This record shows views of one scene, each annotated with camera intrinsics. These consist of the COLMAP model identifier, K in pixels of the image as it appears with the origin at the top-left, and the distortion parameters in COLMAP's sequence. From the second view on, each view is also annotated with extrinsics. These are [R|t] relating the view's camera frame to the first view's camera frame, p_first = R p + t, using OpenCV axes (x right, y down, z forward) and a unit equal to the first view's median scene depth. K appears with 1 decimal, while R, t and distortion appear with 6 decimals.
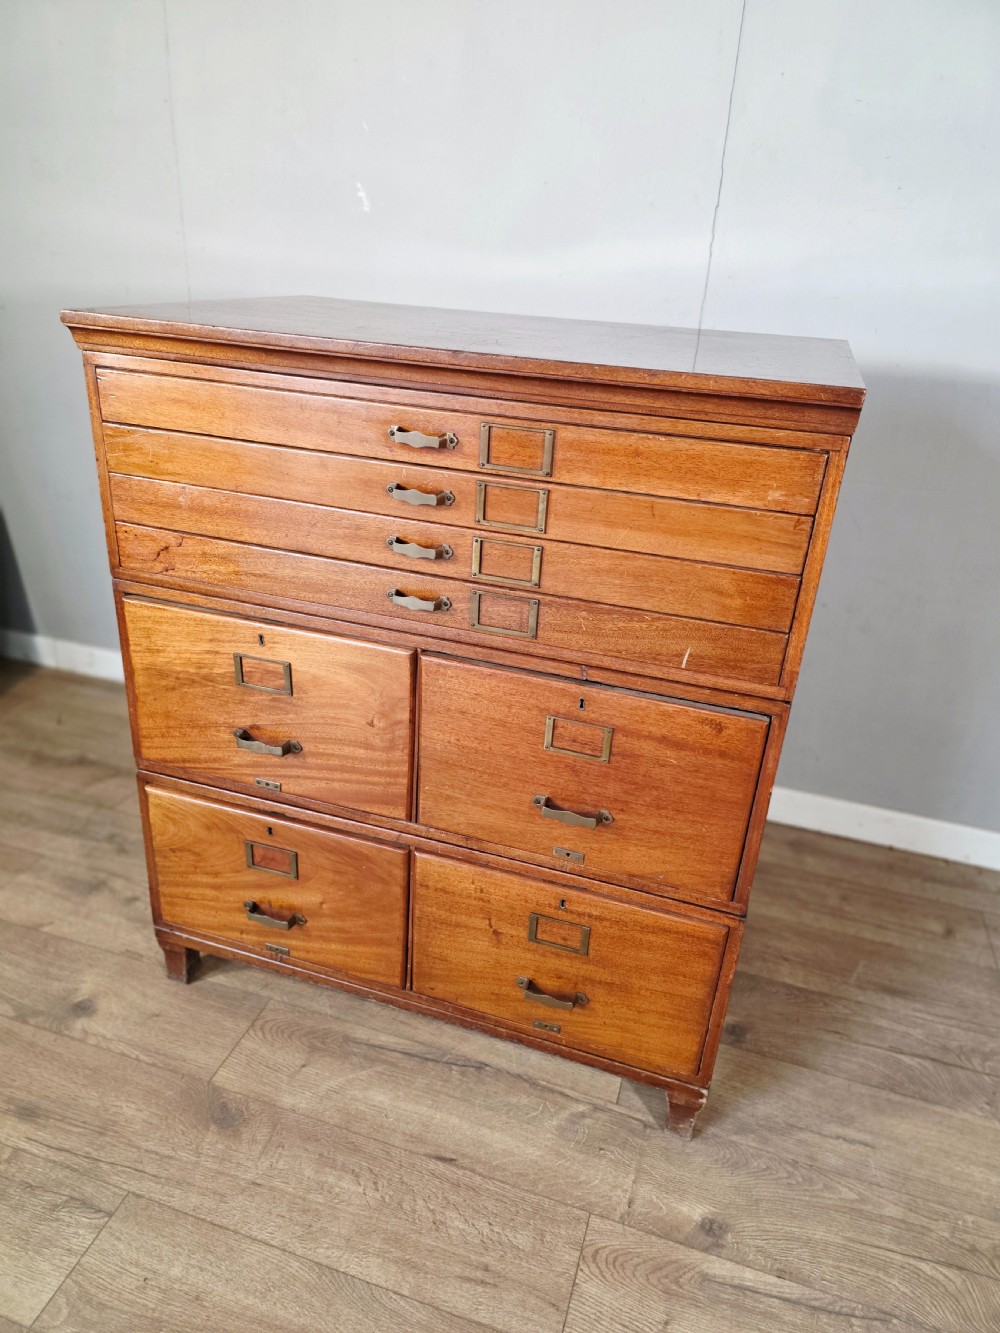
lens RADIAL K [[895.2, 0, 496.2], [0, 895.2, 670.2], [0, 0, 1]] dist [0.051176, -0.050767]
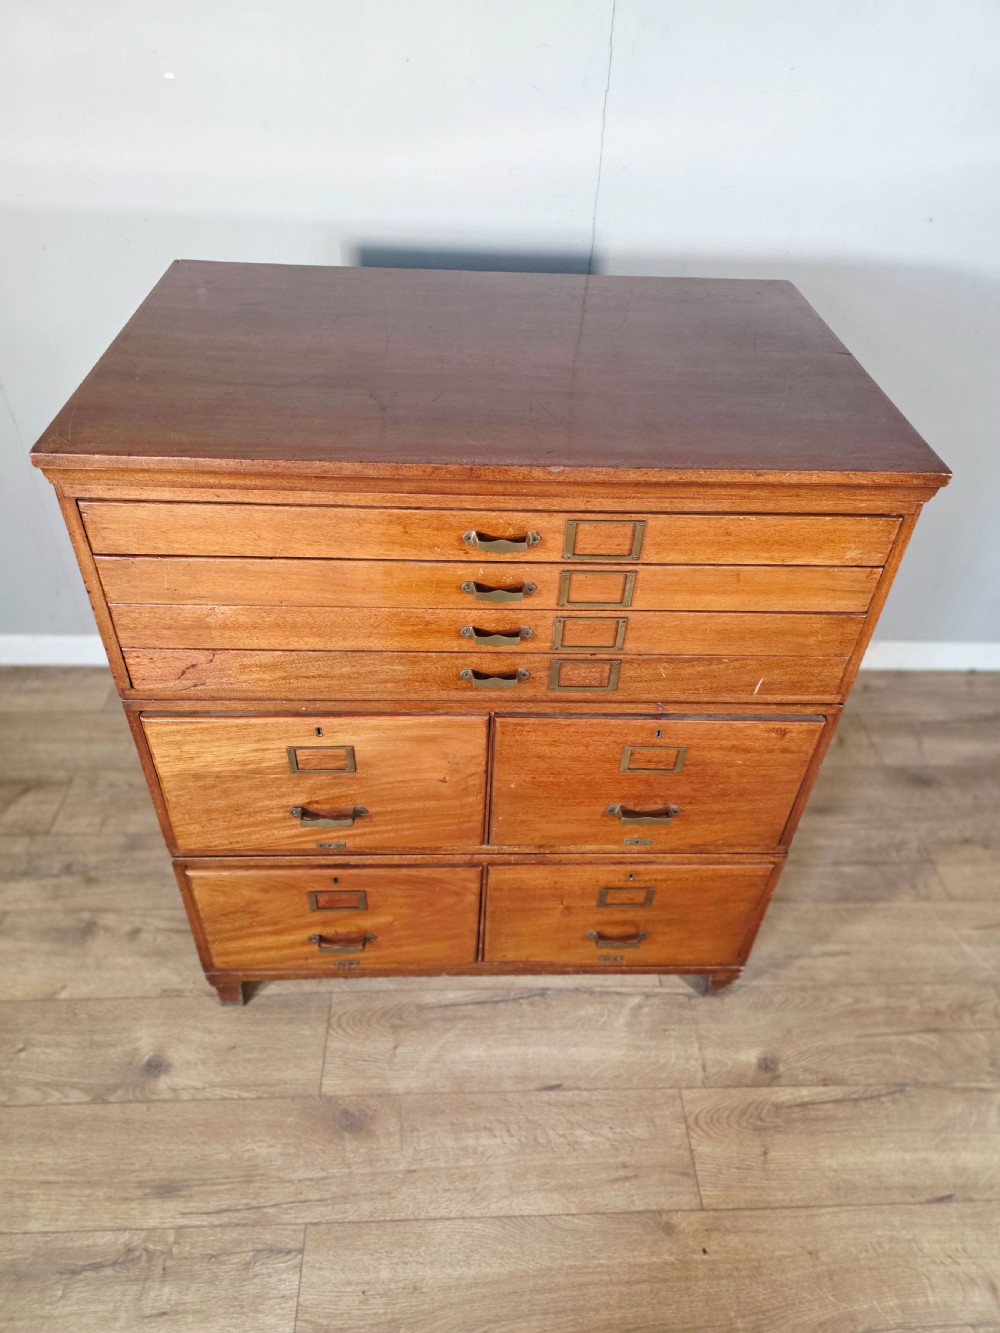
lens RADIAL K [[895.2, 0, 504.3], [0, 895.2, 659.9], [0, 0, 1]] dist [0.051176, -0.050767]
pose [[0.939141, -0.233979, 0.251531, -0.295793], [0.155636, 0.942529, 0.295662, -0.354392], [-0.306254, -0.238521, 0.921584, 0.079057]]
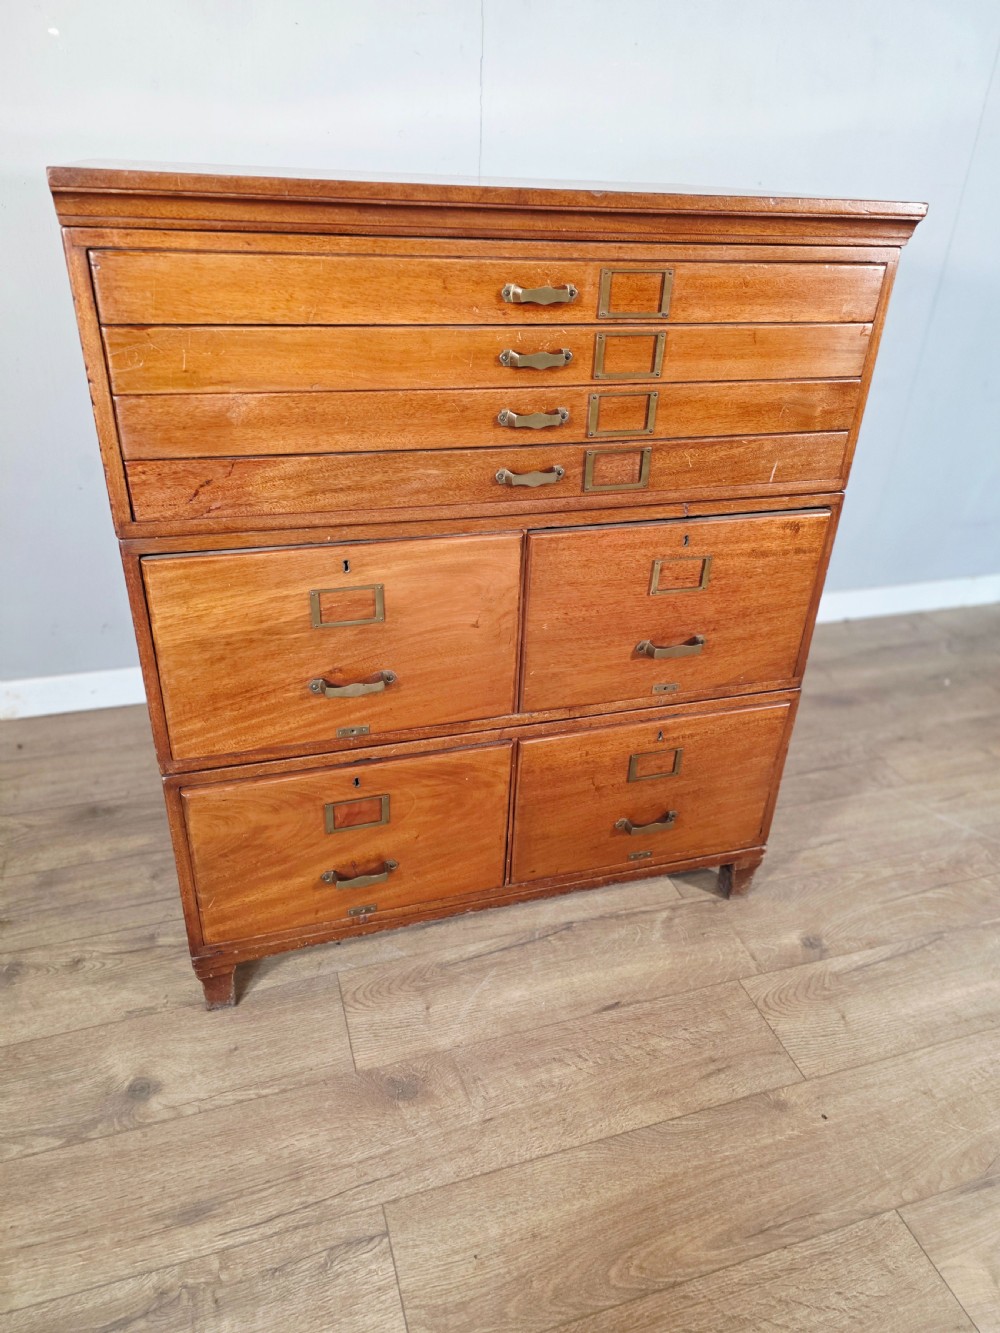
lens RADIAL K [[895.2, 0, 506.2], [0, 895.2, 660.6], [0, 0, 1]] dist [0.051176, -0.050767]
pose [[0.815112, -0.300624, 0.495195, -0.586104], [0.252976, 0.953715, 0.162574, -0.047707], [-0.521149, -0.007243, 0.853435, 0.181150]]
